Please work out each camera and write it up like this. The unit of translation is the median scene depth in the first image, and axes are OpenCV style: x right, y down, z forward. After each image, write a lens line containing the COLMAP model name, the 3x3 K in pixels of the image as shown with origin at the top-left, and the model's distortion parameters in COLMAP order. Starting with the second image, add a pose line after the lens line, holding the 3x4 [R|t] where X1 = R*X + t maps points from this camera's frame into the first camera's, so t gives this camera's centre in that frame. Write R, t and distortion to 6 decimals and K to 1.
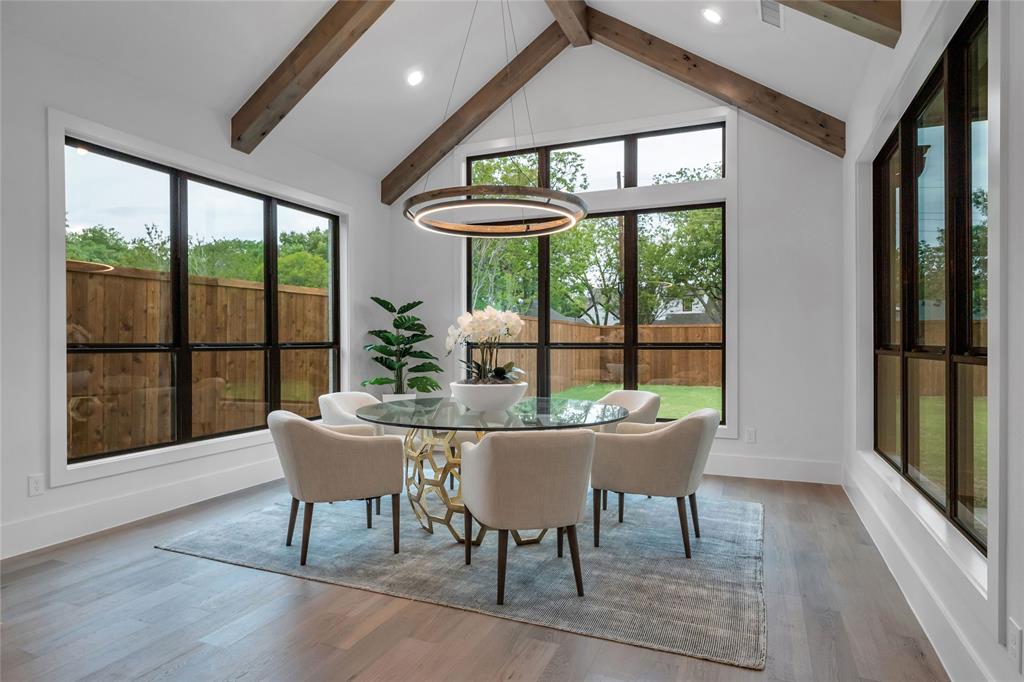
lens RADIAL K [[573.8, 0, 508.5], [0, 573.8, 341.7], [0, 0, 1]] dist [-0.001697, 0.000195]
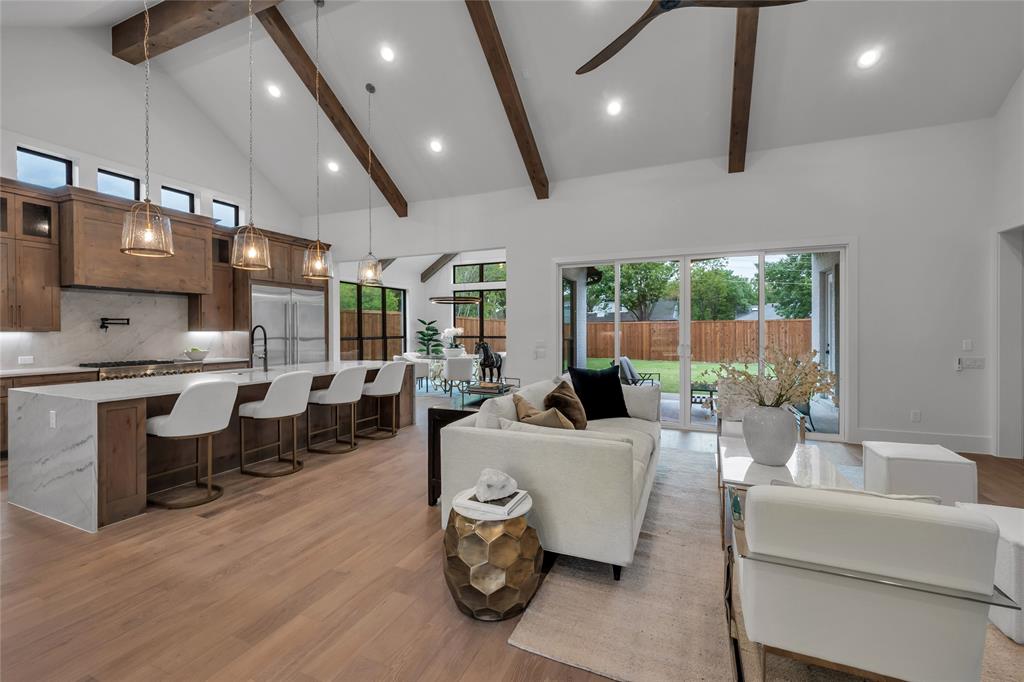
lens RADIAL K [[441.4, 0, 506.5], [0, 441.4, 332.7], [0, 0, 1]] dist [-0.003909, 0.000220]
pose [[0.999923, 0.000250, -0.012418, 0.203798], [-0.000155, 0.999971, 0.007615, -0.029986], [0.012419, -0.007613, 0.999894, -1.068128]]
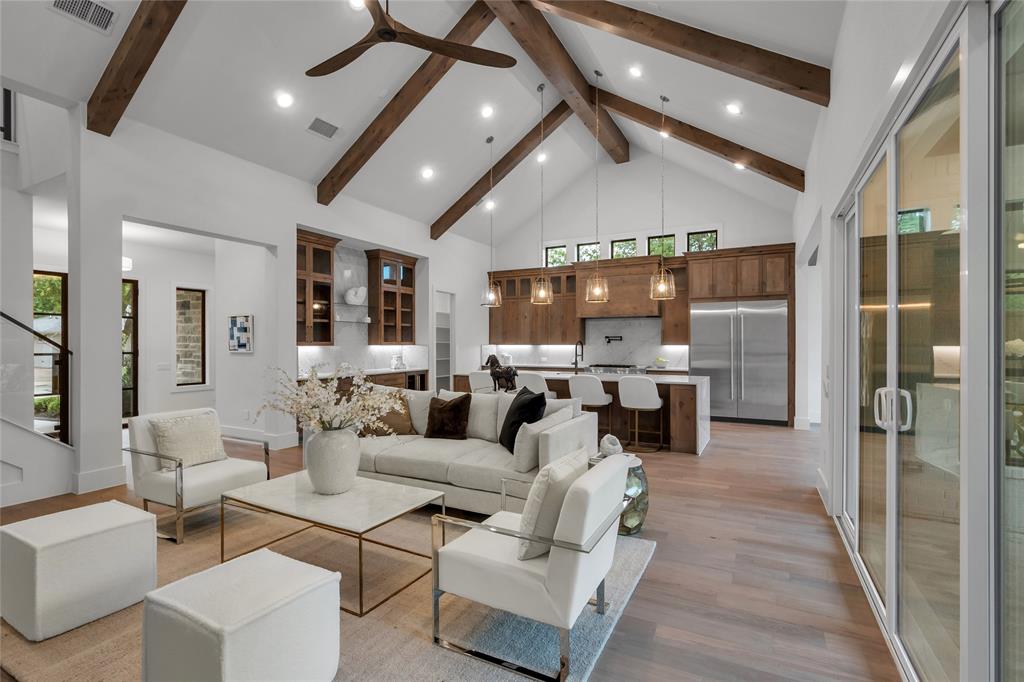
lens RADIAL K [[481.7, 0, 502.3], [0, 481.7, 343.4], [0, 0, 1]] dist [0.000848, 0.000267]
pose [[-0.087066, 0.000312, -0.996203, 1.003937], [-0.000313, 1.000000, 0.000341, -0.031030], [0.996203, 0.000342, -0.087065, -0.313924]]
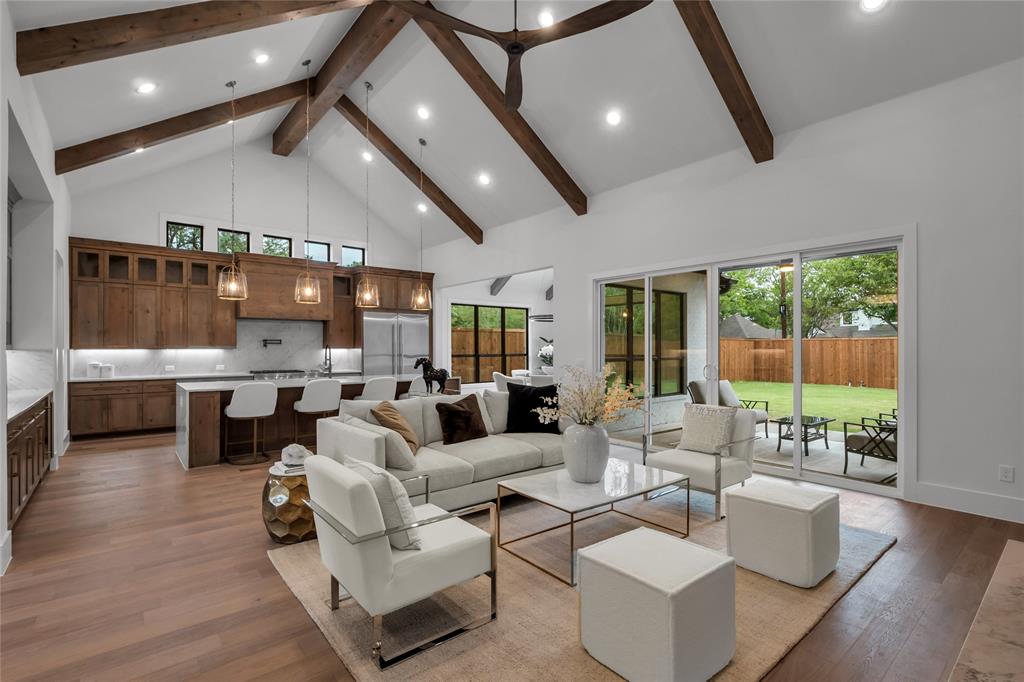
lens RADIAL K [[481.7, 0, 509.0], [0, 481.7, 344.5], [0, 0, 1]] dist [0.000848, 0.000267]
pose [[0.888805, -0.002075, -0.458281, 0.687726], [-0.000111, 0.999989, -0.004743, -0.031566], [0.458285, 0.004266, 0.888795, -1.103718]]
